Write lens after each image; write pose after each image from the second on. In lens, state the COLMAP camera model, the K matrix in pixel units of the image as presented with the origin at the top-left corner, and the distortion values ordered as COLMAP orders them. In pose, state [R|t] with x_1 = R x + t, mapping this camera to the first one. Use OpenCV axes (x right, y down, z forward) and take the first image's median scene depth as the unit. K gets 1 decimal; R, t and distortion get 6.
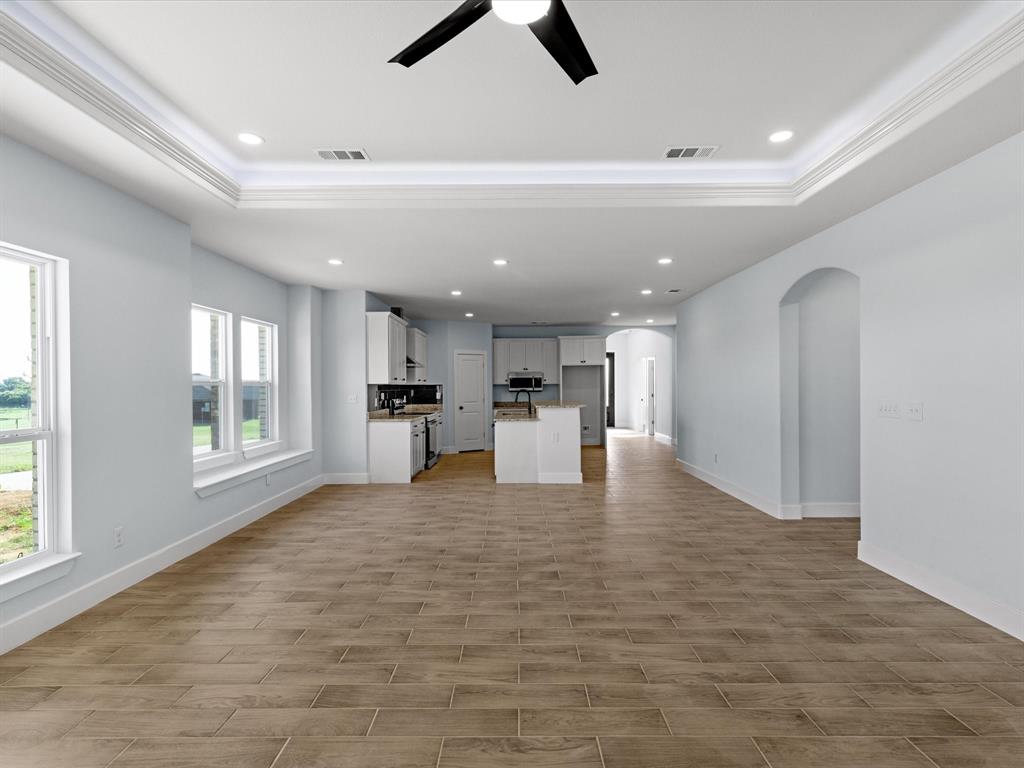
lens RADIAL K [[524.7, 0, 514.9], [0, 524.7, 387.1], [0, 0, 1]] dist [0.014913, -0.004342]
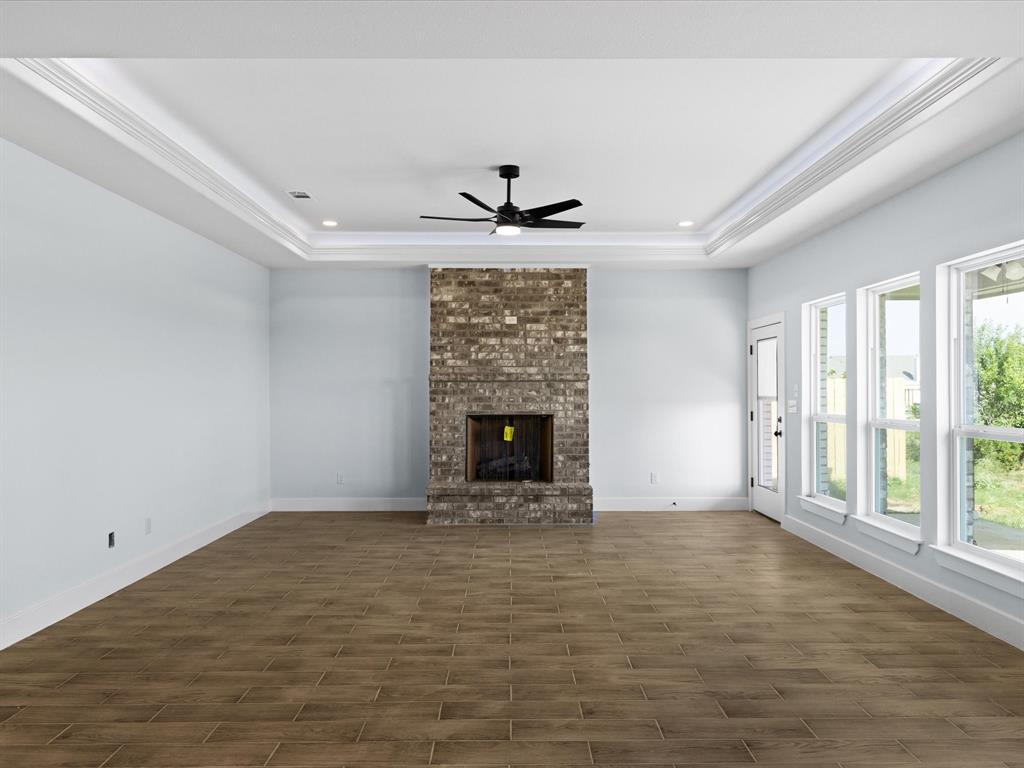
lens RADIAL K [[730.4, 0, 512.8], [0, 730.4, 367.2], [0, 0, 1]] dist [0.008689, -0.006008]
pose [[-0.999960, 0.008134, -0.003612, 0.003408], [0.008230, 0.999587, -0.027544, -0.003679], [0.003387, -0.027573, -0.999614, 2.003296]]
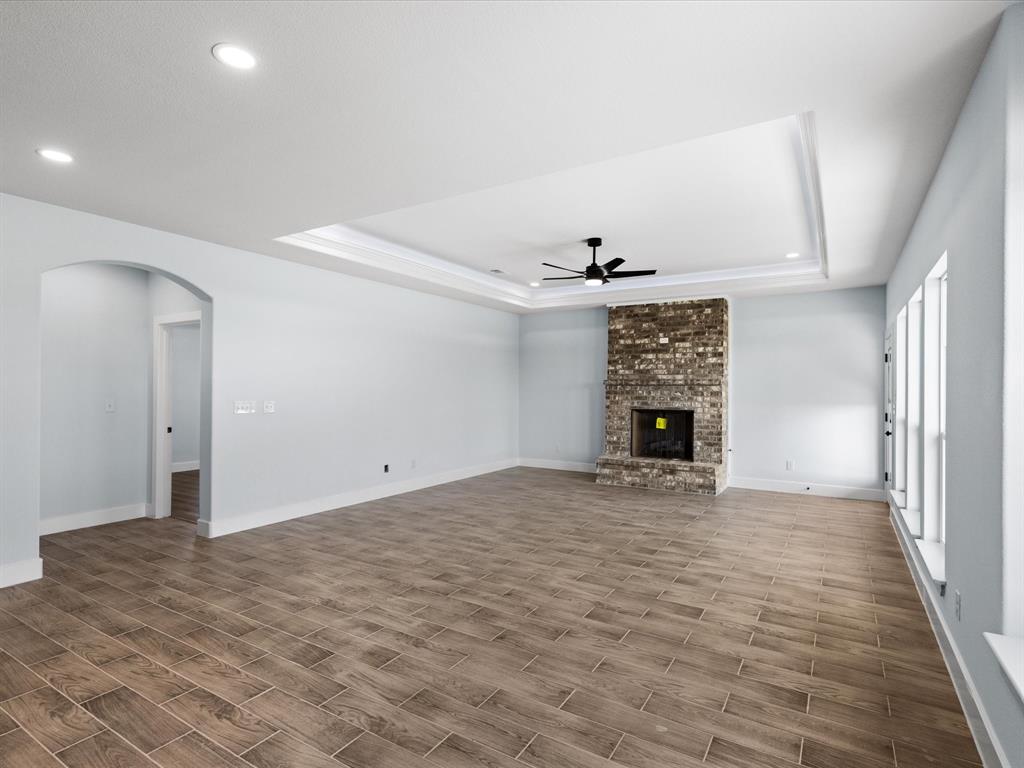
lens RADIAL K [[524.7, 0, 509.3], [0, 524.7, 373.4], [0, 0, 1]] dist [0.014913, -0.004342]
pose [[-0.848566, 0.016561, 0.528830, -0.636225], [0.000096, 0.999515, -0.031147, -0.003115], [-0.529089, -0.026379, -0.848156, 1.975430]]
